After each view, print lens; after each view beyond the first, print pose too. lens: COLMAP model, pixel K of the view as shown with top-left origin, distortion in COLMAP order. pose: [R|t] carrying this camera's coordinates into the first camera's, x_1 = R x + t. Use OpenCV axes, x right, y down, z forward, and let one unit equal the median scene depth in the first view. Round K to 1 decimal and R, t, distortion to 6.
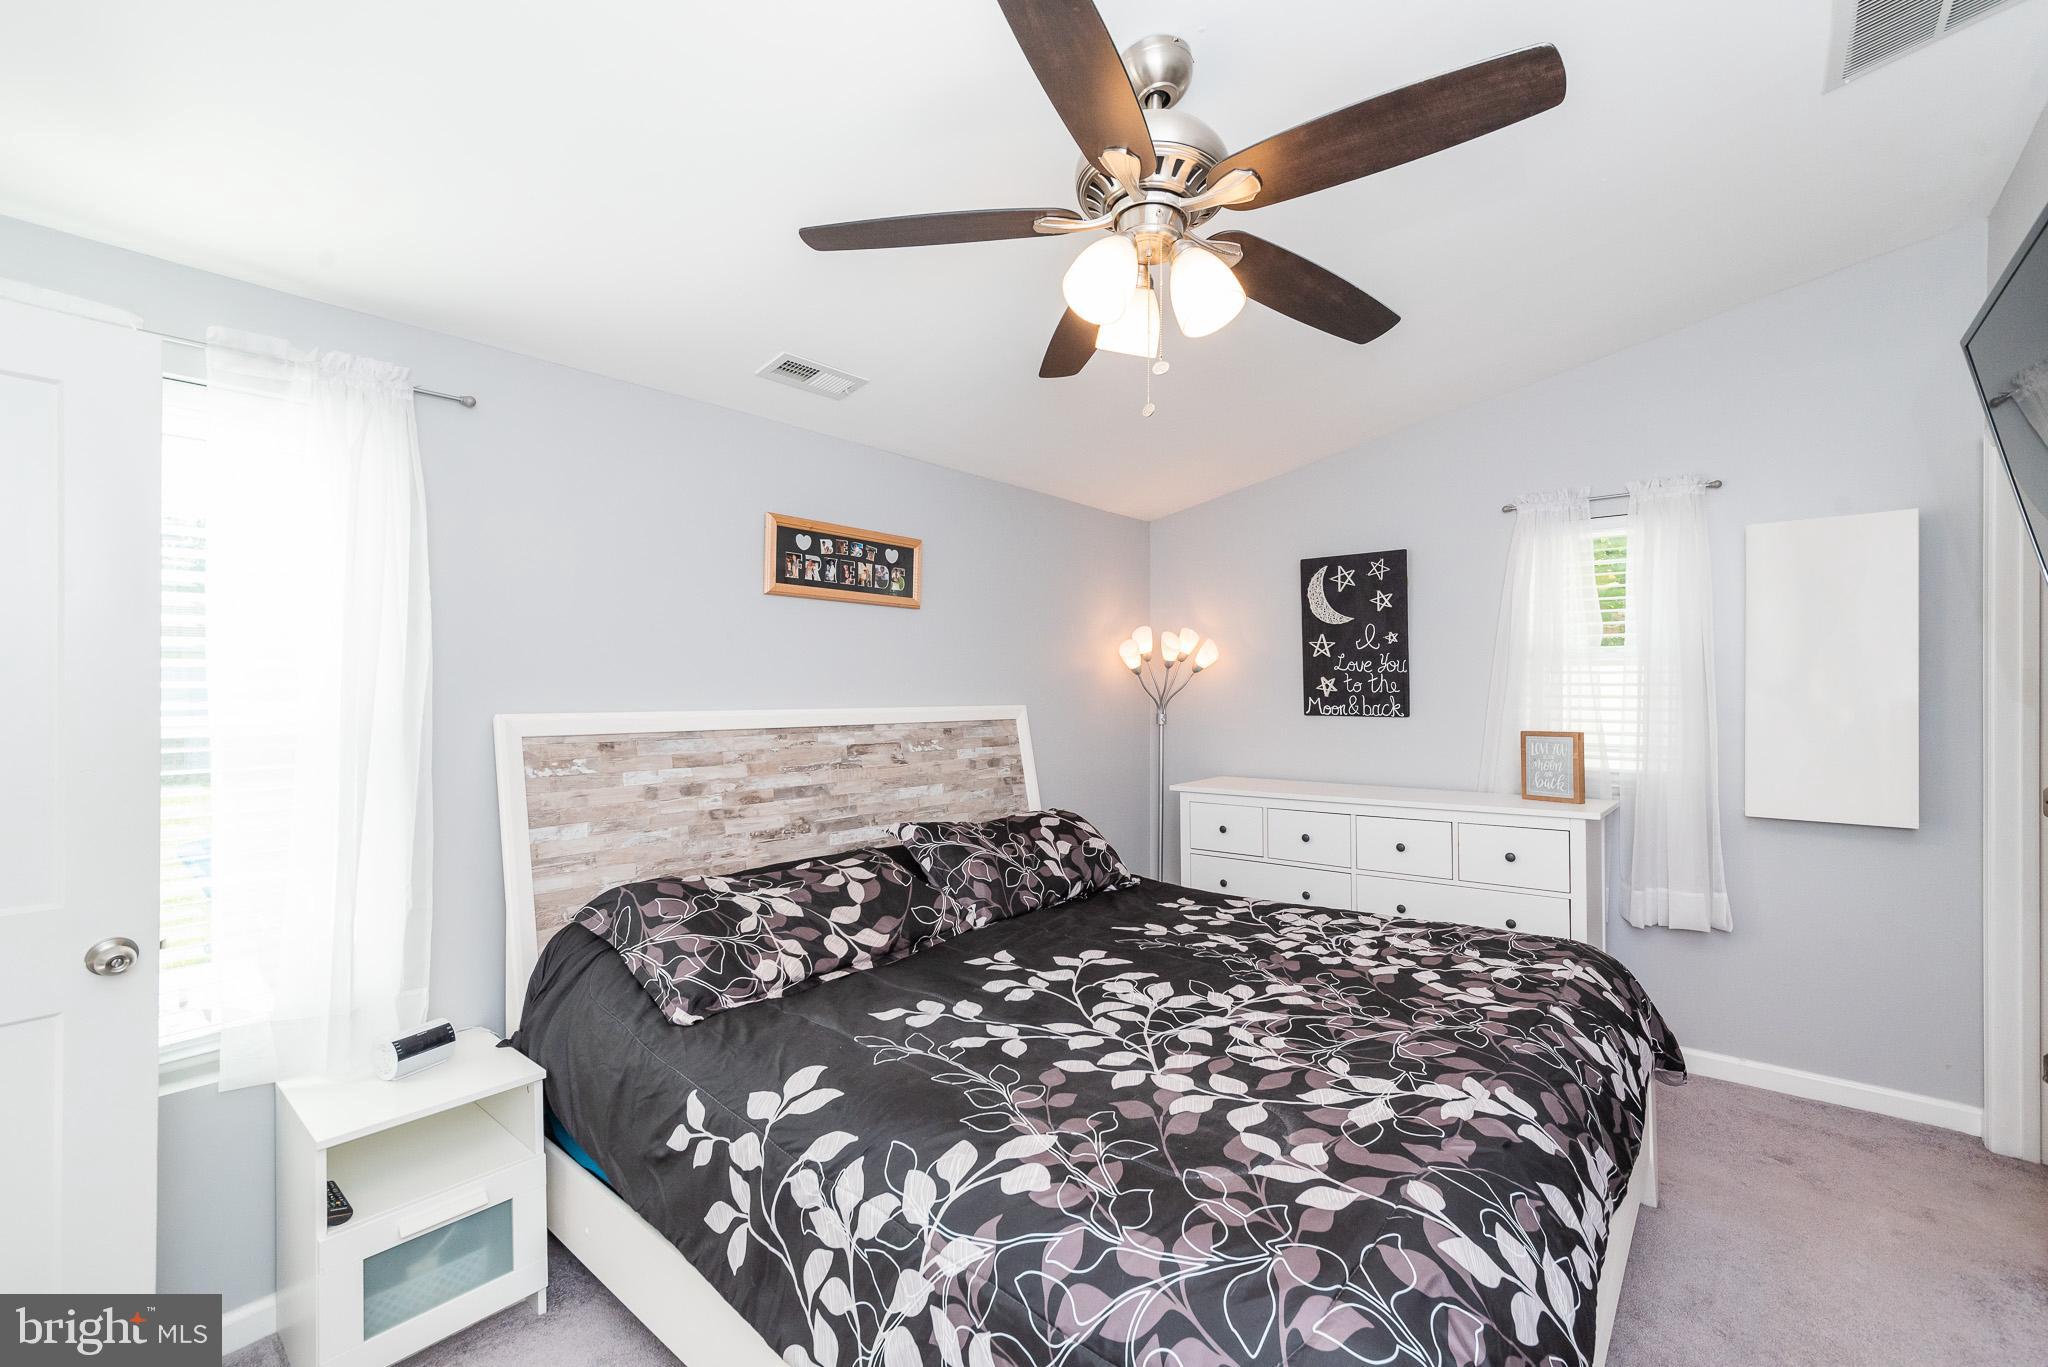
lens RADIAL K [[872.8, 0, 1040.7], [0, 872.8, 682.8], [0, 0, 1]] dist [-0.000883, -0.000129]
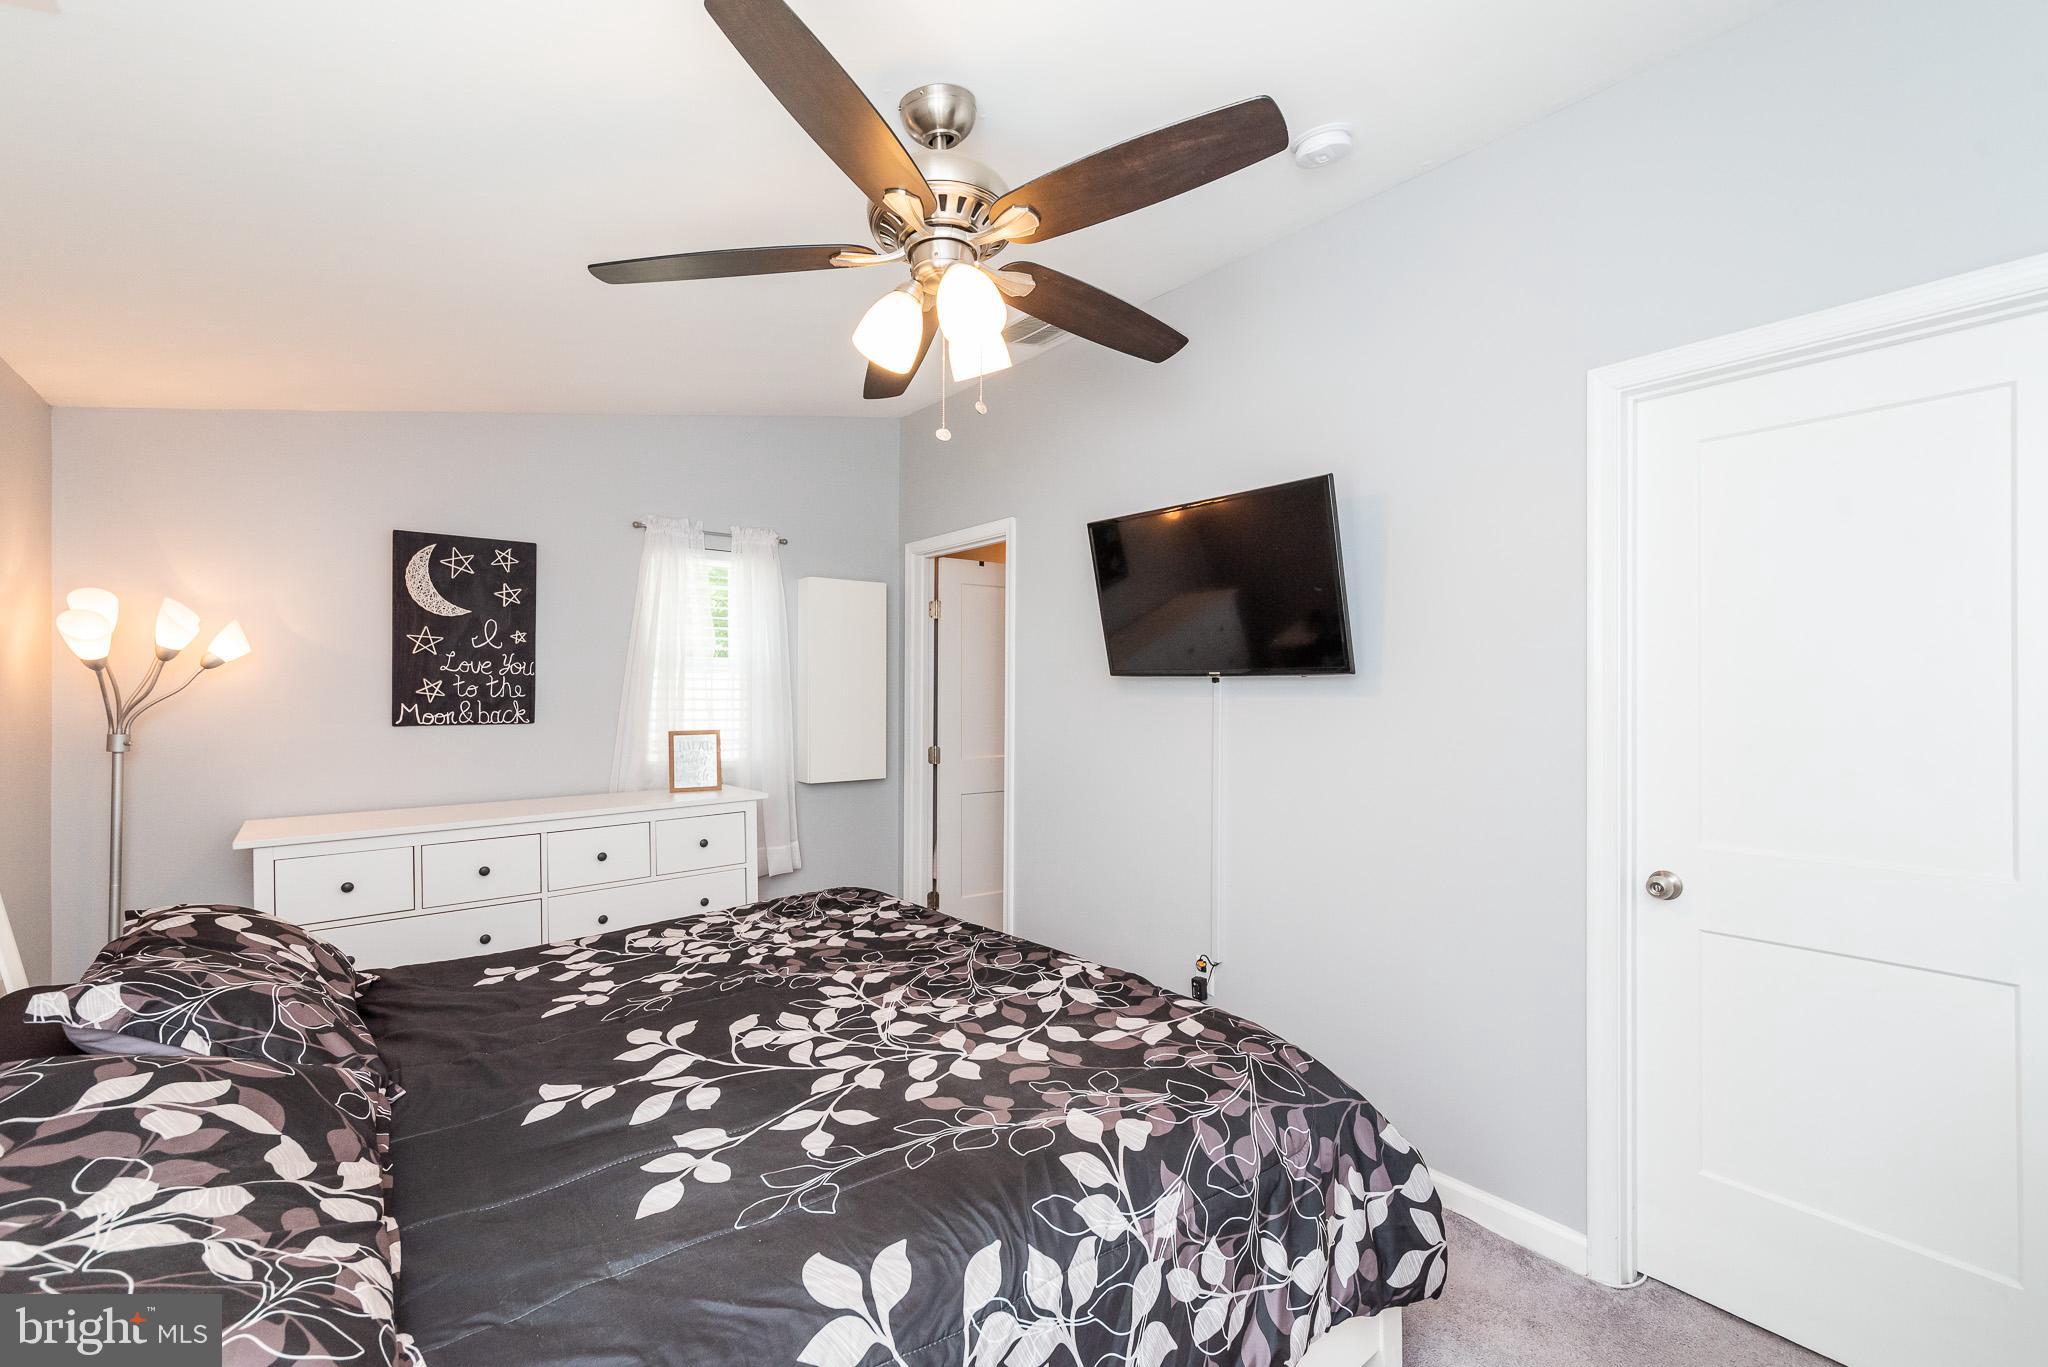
lens RADIAL K [[846.3, 0, 1040.4], [0, 846.3, 687.2], [0, 0, 1]] dist [0.000230, -0.000115]
pose [[0.195736, 0.002356, 0.980654, -0.528157], [-0.009659, 0.999953, -0.000475, -0.005912], [-0.980609, -0.009379, 0.195750, 0.425153]]
